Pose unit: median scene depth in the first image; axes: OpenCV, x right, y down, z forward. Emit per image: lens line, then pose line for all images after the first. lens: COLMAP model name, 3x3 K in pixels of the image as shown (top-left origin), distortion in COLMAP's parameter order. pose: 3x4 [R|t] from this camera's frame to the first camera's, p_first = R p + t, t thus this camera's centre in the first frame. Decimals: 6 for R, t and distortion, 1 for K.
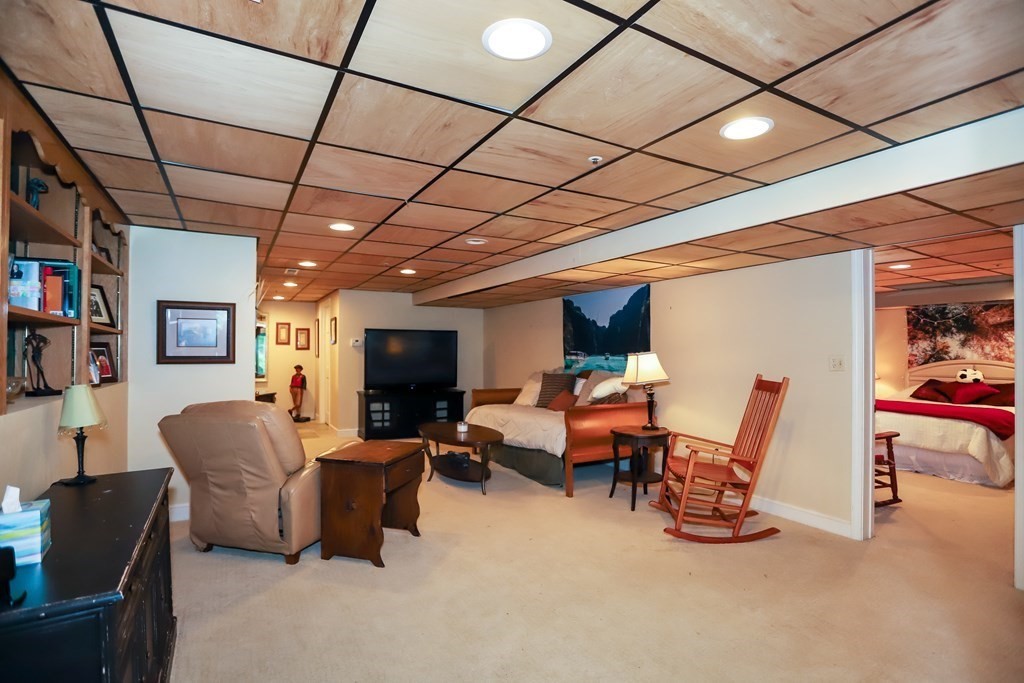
lens RADIAL K [[521.6, 0, 512.0], [0, 521.6, 341.5], [0, 0, 1]] dist [-0.004160, -0.000847]
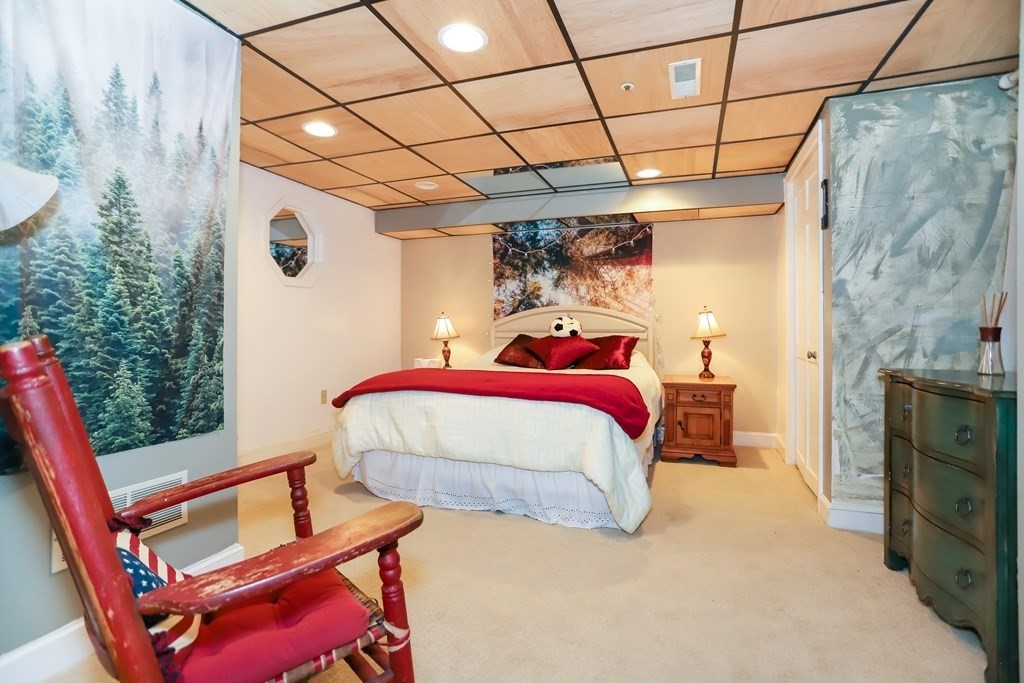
lens RADIAL K [[498.1, 0, 512.9], [0, 498.1, 323.2], [0, 0, 1]] dist [-0.064693, 0.030643]
pose [[0.786879, 0.002166, 0.617104, 0.407487], [-0.003778, 0.999992, 0.001307, 0.057428], [-0.617096, -0.003360, 0.786881, 0.507449]]
